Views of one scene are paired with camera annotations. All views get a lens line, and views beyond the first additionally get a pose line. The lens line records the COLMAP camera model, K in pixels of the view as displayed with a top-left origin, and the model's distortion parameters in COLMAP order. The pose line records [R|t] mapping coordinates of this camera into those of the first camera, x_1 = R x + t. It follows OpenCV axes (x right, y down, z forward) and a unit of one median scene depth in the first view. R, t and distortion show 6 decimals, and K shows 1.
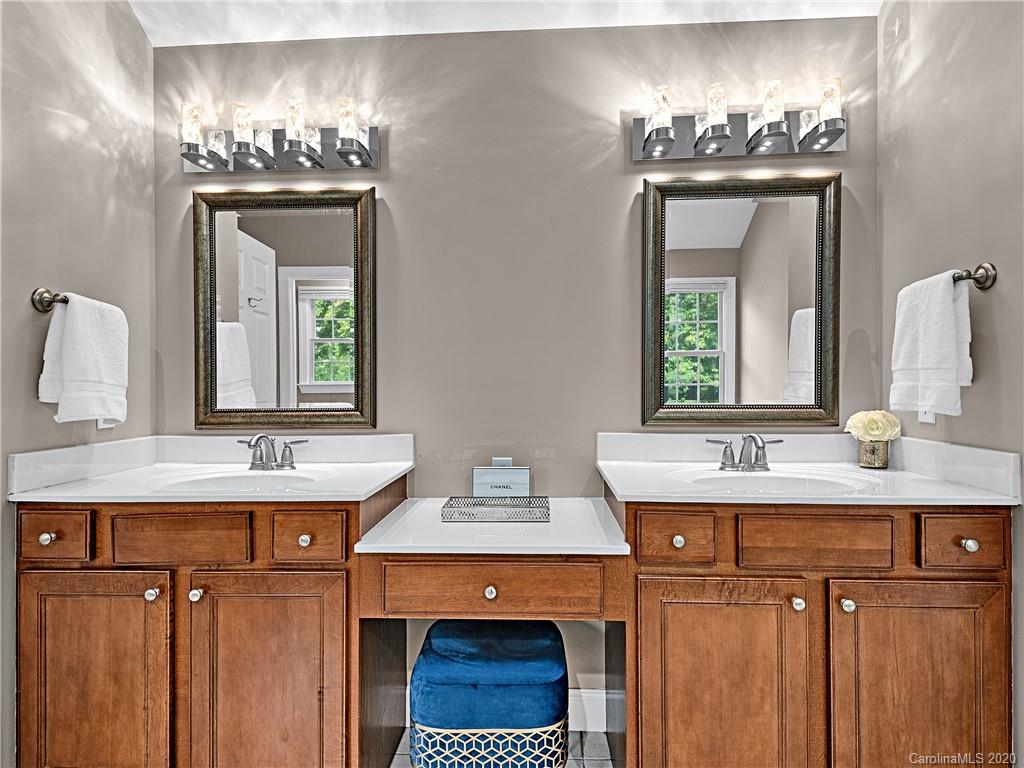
lens RADIAL K [[576.6, 0, 512.1], [0, 576.6, 383.5], [0, 0, 1]] dist [0.032996, -0.016677]
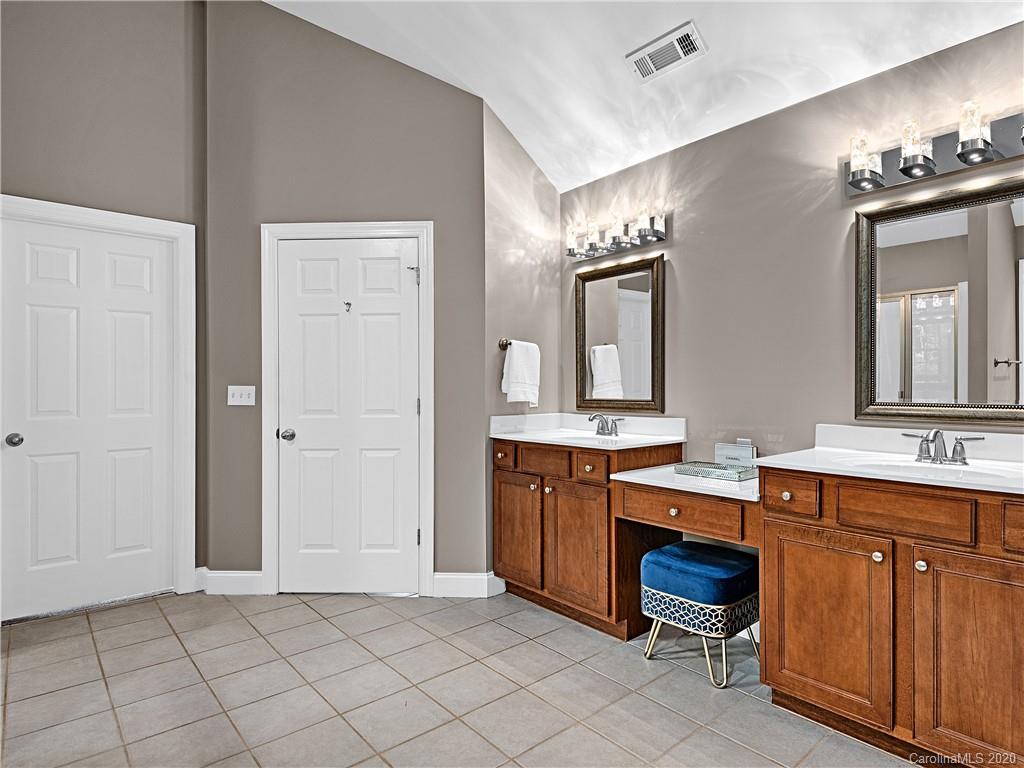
lens RADIAL K [[576.6, 0, 511.9], [0, 576.6, 385.4], [0, 0, 1]] dist [0.032996, -0.016677]
pose [[0.677301, 0.002974, -0.735700, 0.711802], [0.000939, 0.999988, 0.004908, -0.003774], [0.735706, -0.004015, 0.677289, -0.366084]]
